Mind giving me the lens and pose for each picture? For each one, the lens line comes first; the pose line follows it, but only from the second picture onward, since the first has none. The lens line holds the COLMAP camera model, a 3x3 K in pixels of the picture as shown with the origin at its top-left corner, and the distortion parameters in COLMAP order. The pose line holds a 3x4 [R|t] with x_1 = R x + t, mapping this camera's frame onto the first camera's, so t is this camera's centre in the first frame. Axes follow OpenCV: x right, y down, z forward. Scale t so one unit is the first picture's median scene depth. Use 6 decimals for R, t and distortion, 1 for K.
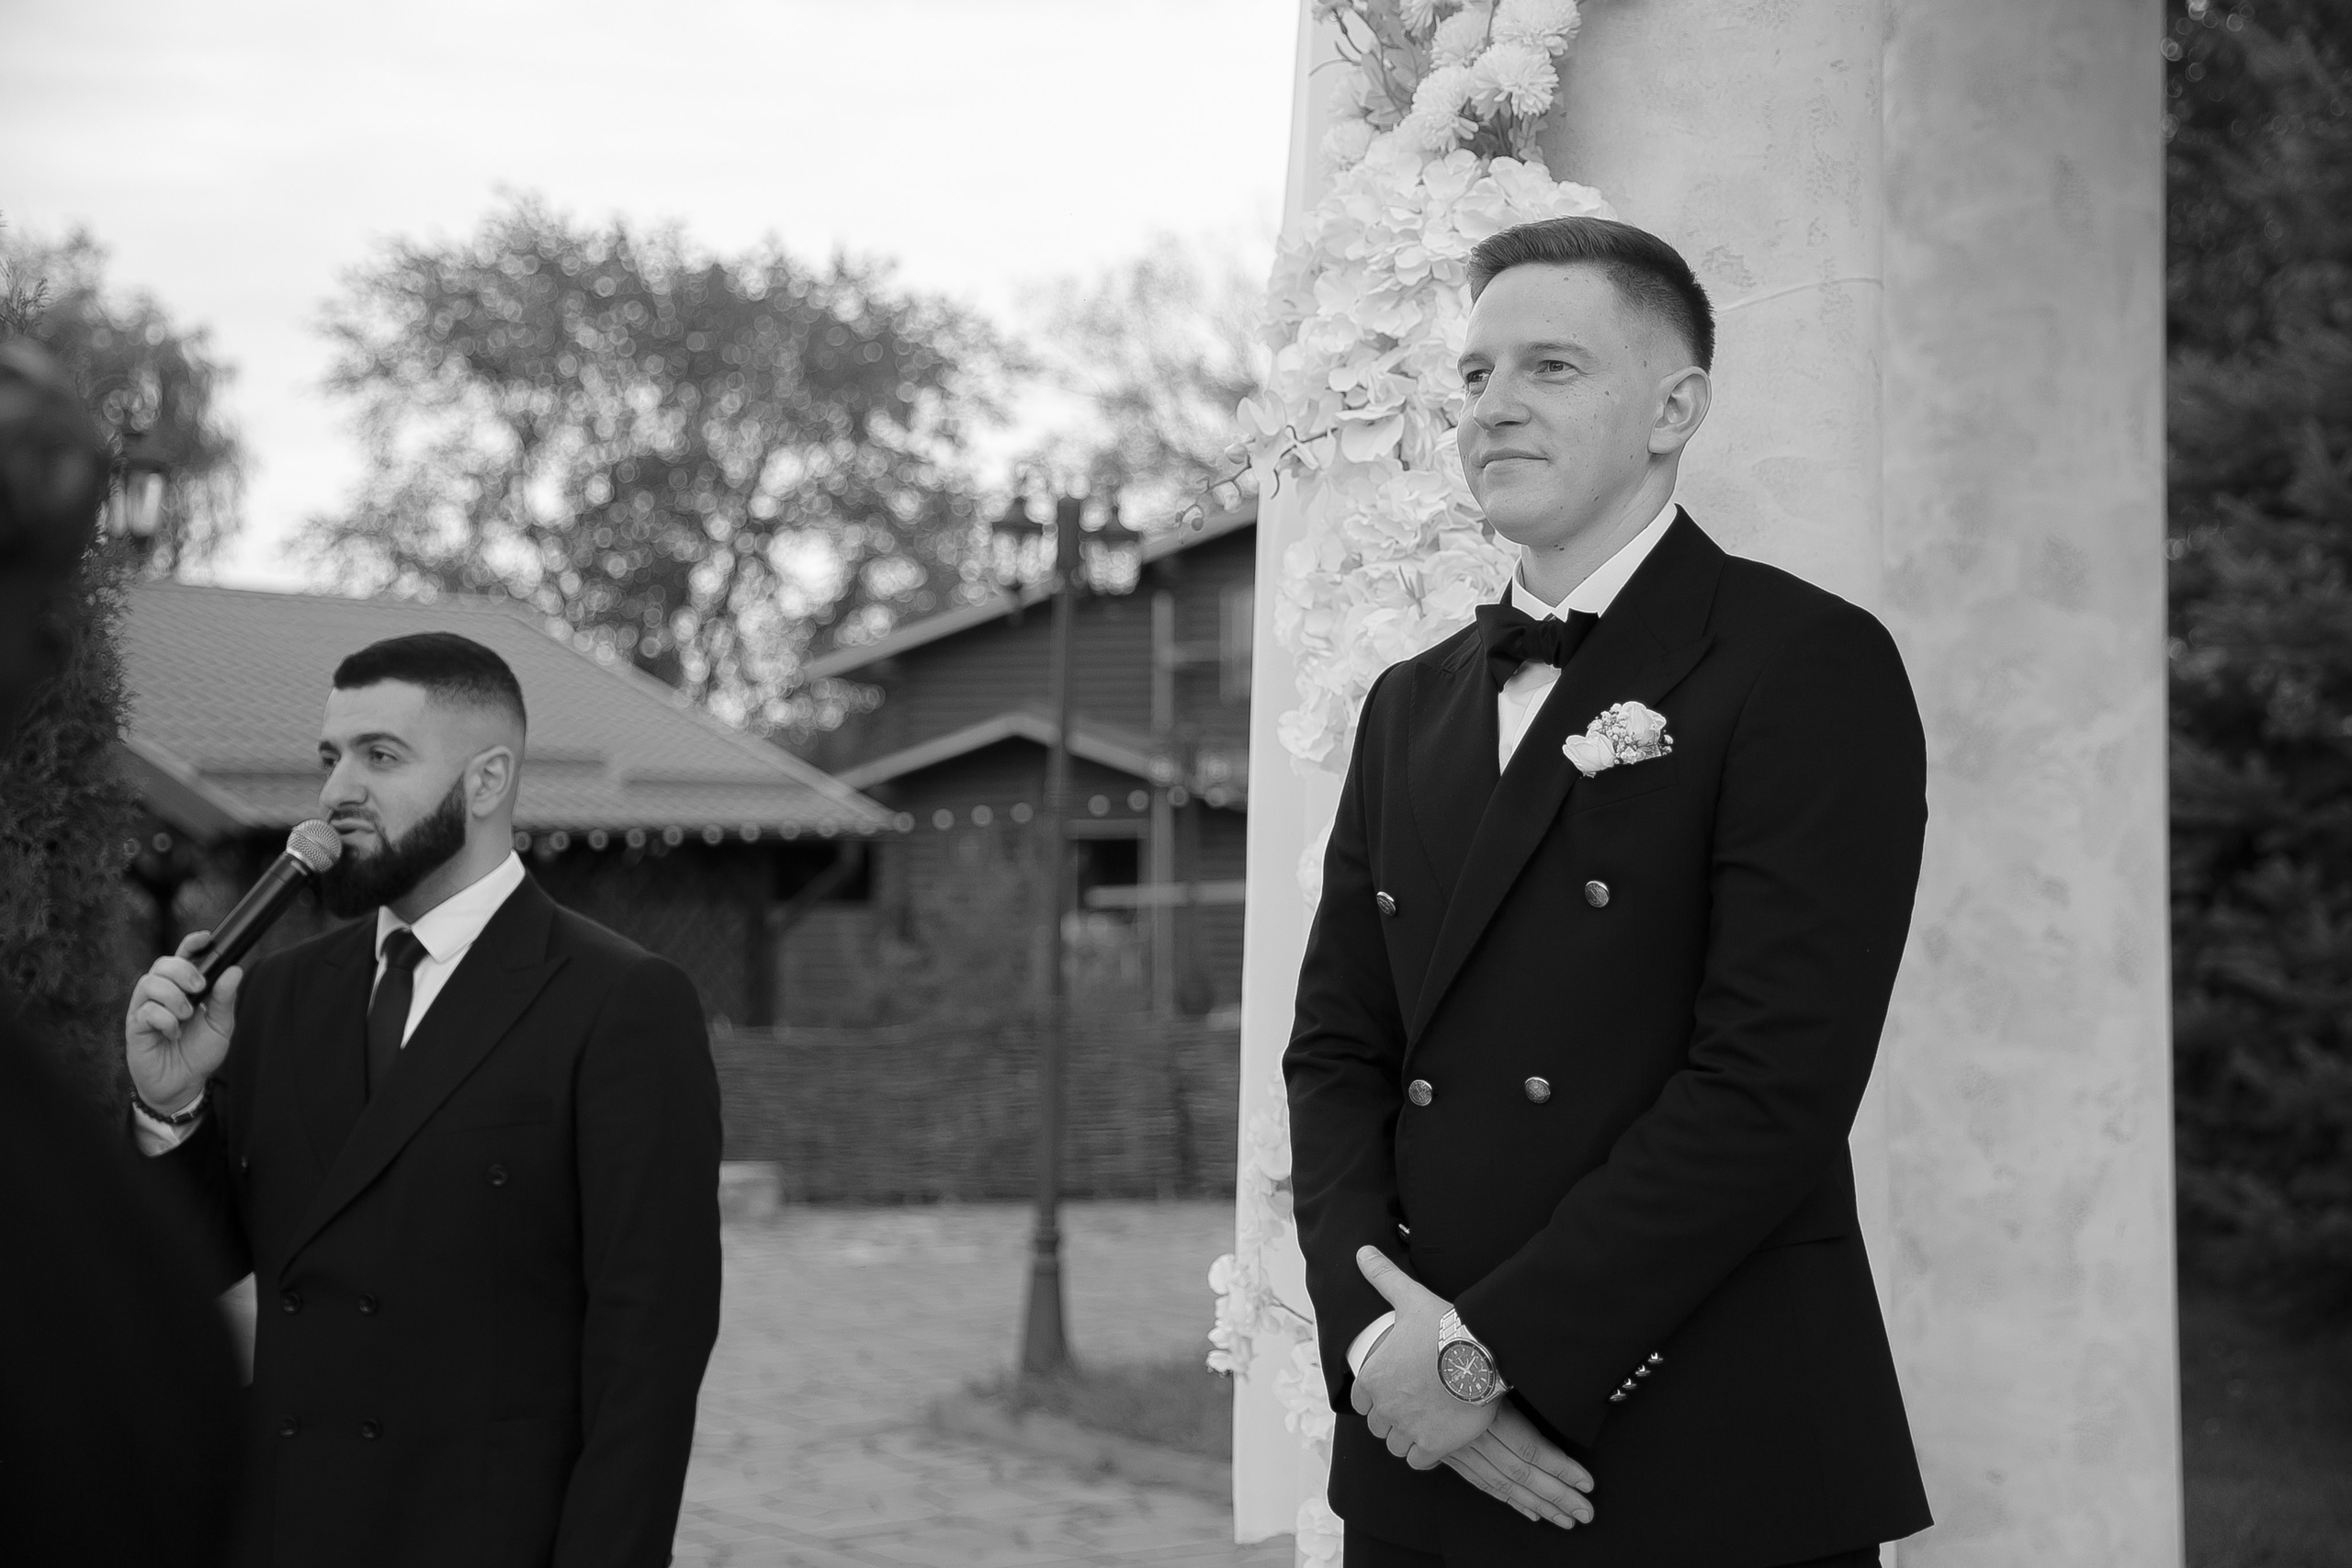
lens RADIAL K [[3352.8, 0, 1197.2], [0, 3352.8, 794.4], [0, 0, 1]] dist [0.074588, 0.000000]
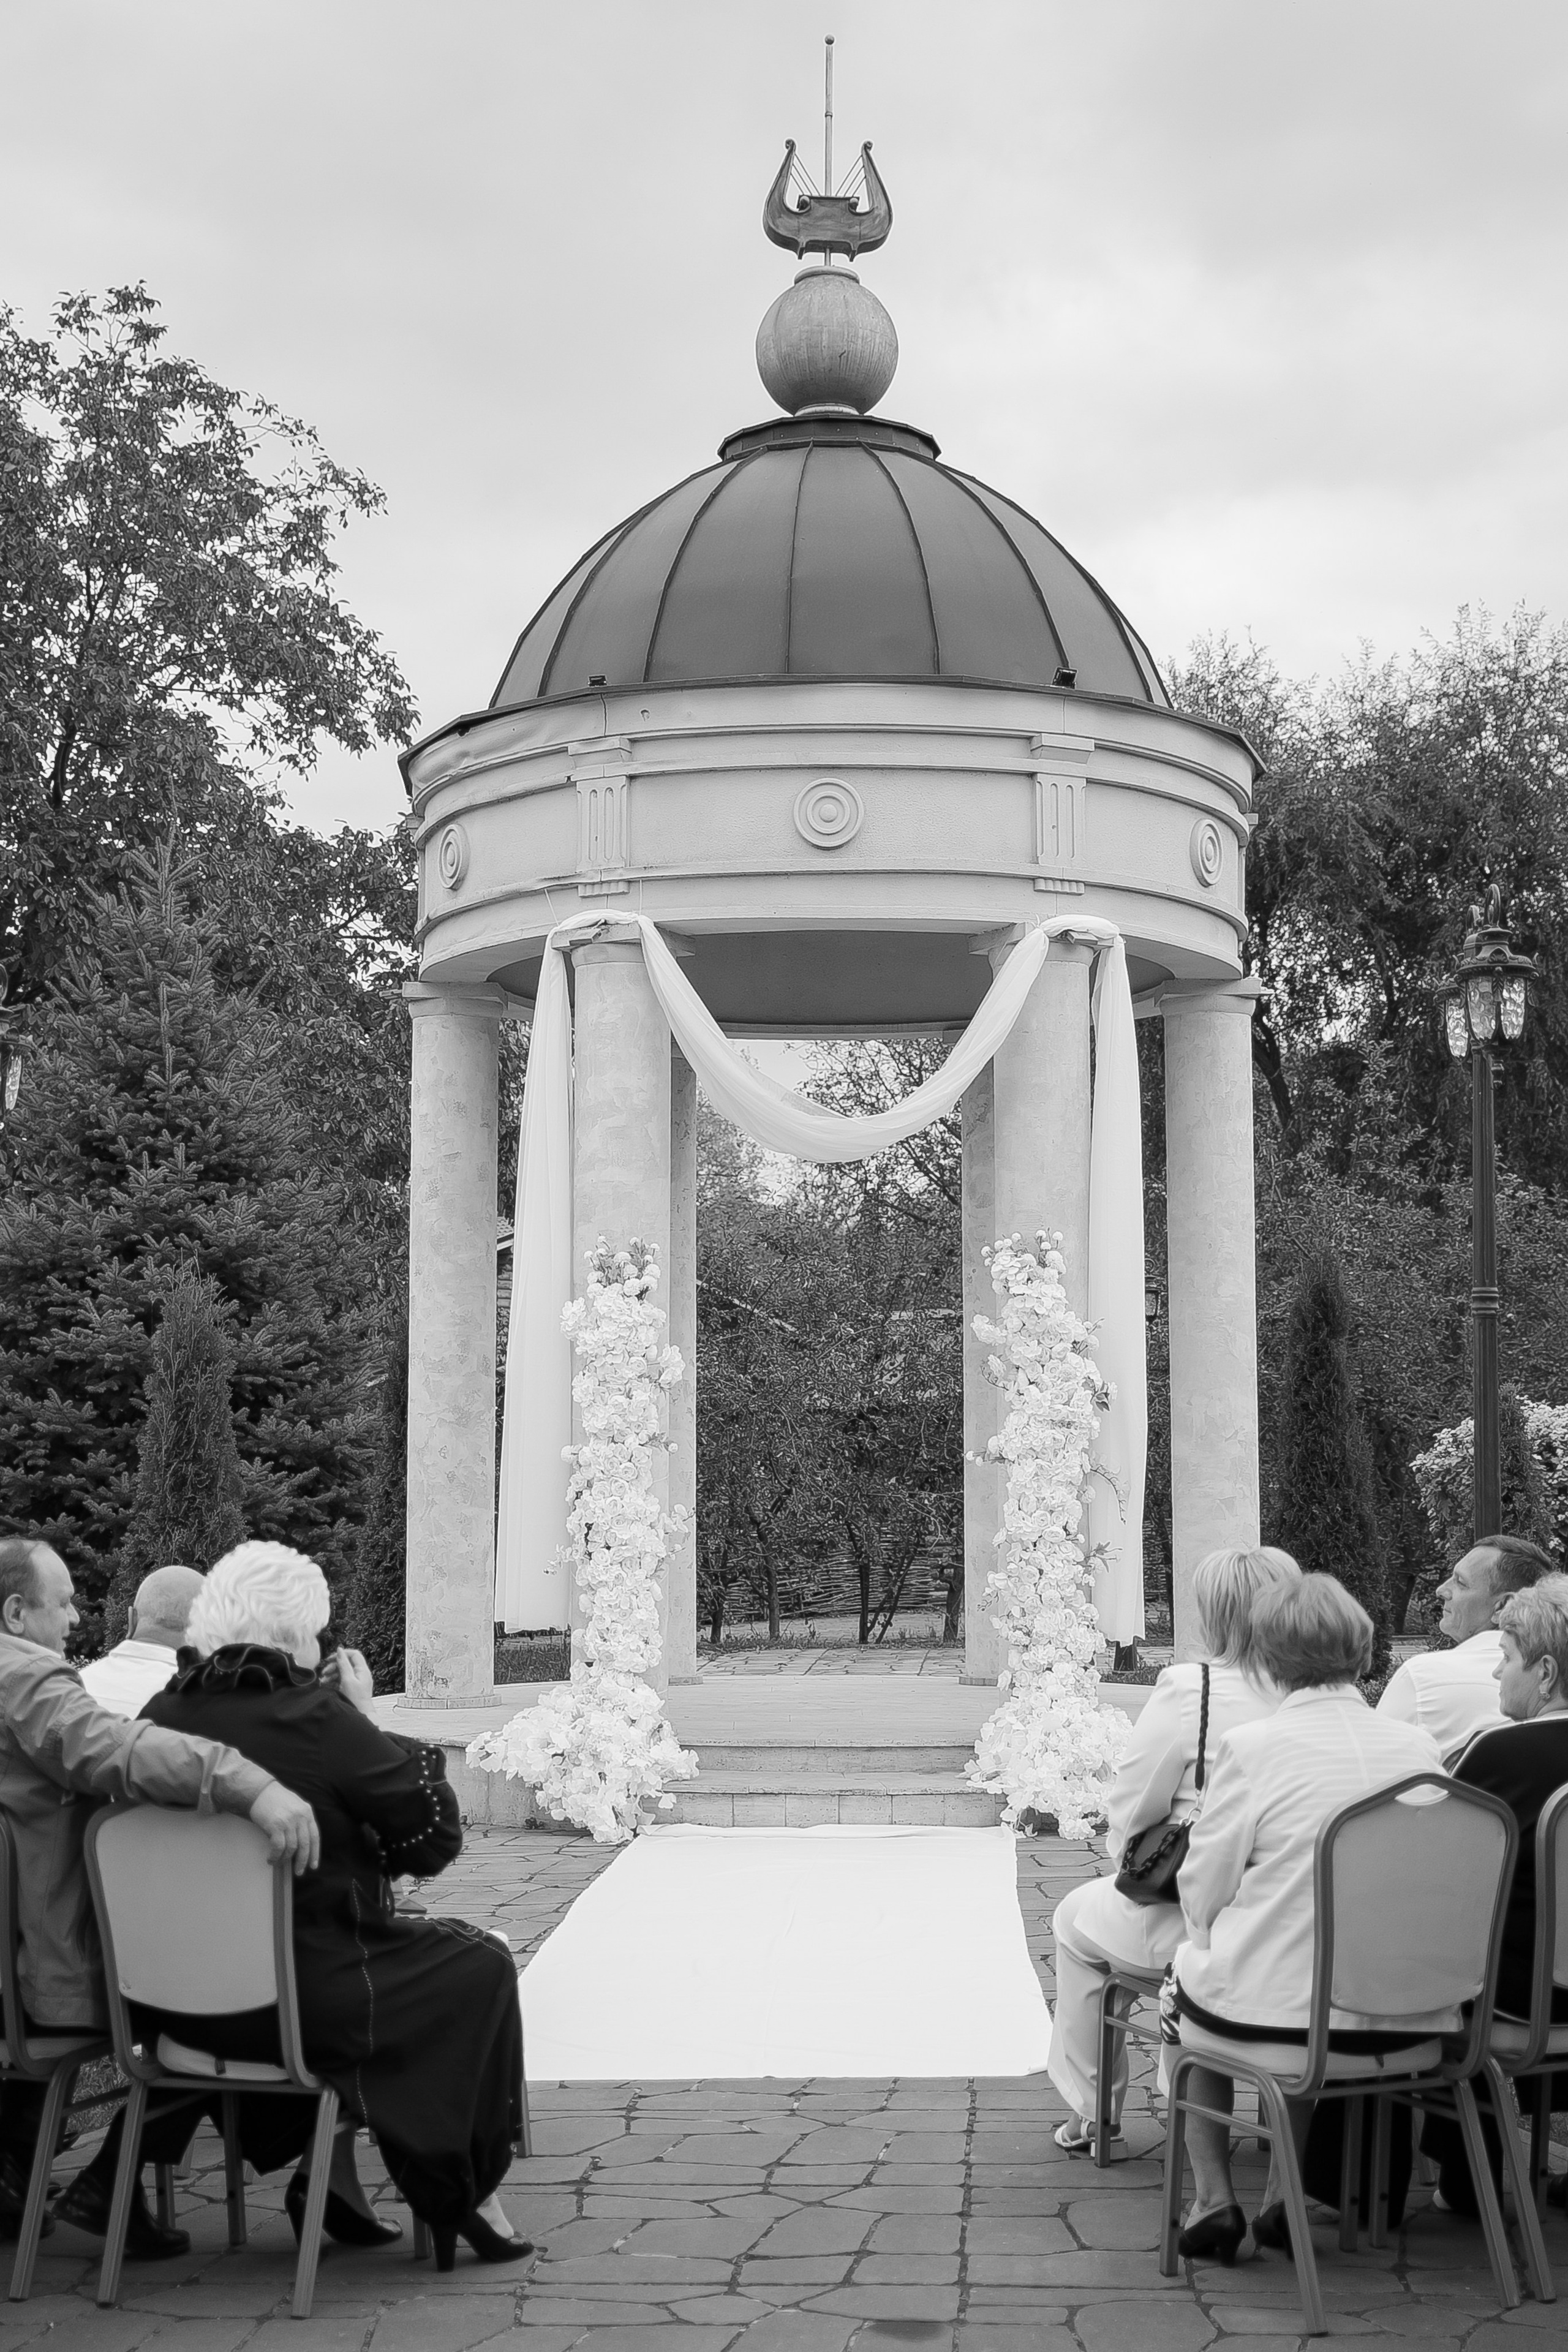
lens RADIAL K [[3060.4, 0, 766.6], [0, 3060.4, 1170.6], [0, 0, 1]] dist [0.039454, 0.000000]
pose [[0.598169, 0.077559, 0.797608, -3.029221], [-0.022238, 0.996529, -0.080225, -0.030738], [-0.801061, 0.030251, 0.597817, -1.576916]]
